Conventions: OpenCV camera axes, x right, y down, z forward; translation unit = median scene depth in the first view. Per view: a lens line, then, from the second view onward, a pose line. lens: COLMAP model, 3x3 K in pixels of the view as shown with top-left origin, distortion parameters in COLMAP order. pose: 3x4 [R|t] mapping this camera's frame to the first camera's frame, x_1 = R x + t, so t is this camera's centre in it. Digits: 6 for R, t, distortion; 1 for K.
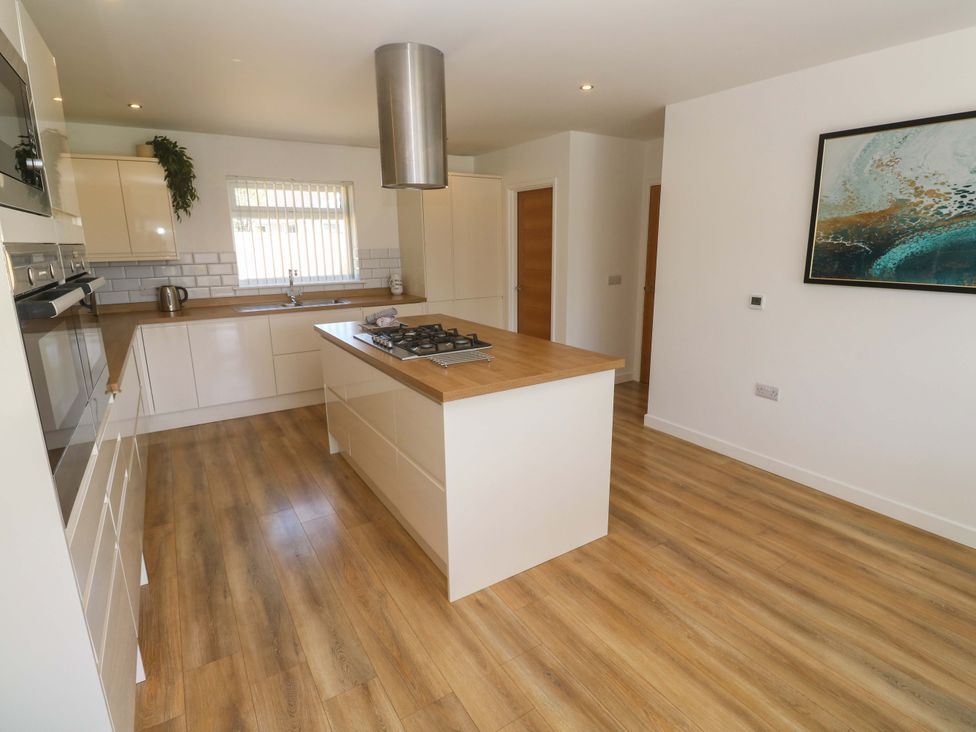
lens RADIAL K [[516.8, 0, 507.2], [0, 516.8, 367.0], [0, 0, 1]] dist [-0.000228, -0.018504]
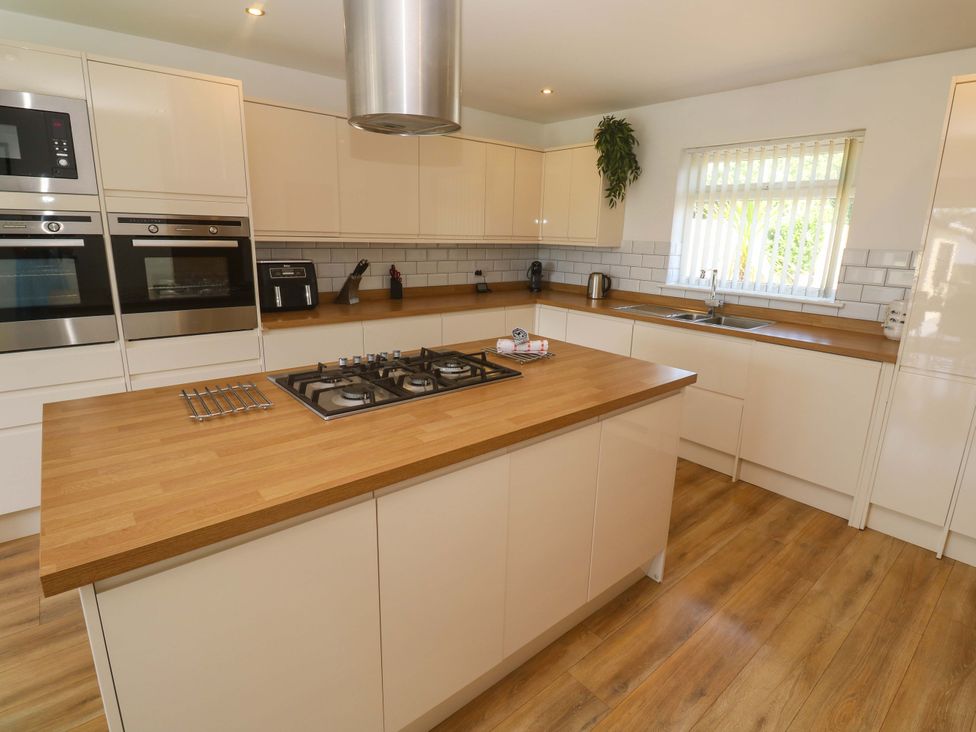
lens RADIAL K [[516.8, 0, 507.2], [0, 516.8, 367.0], [0, 0, 1]] dist [-0.000228, -0.018504]
pose [[0.139056, 0.274471, -0.951488, 0.288043], [-0.251004, 0.939215, 0.234247, -0.164425], [0.957946, 0.206254, 0.199497, 0.624052]]
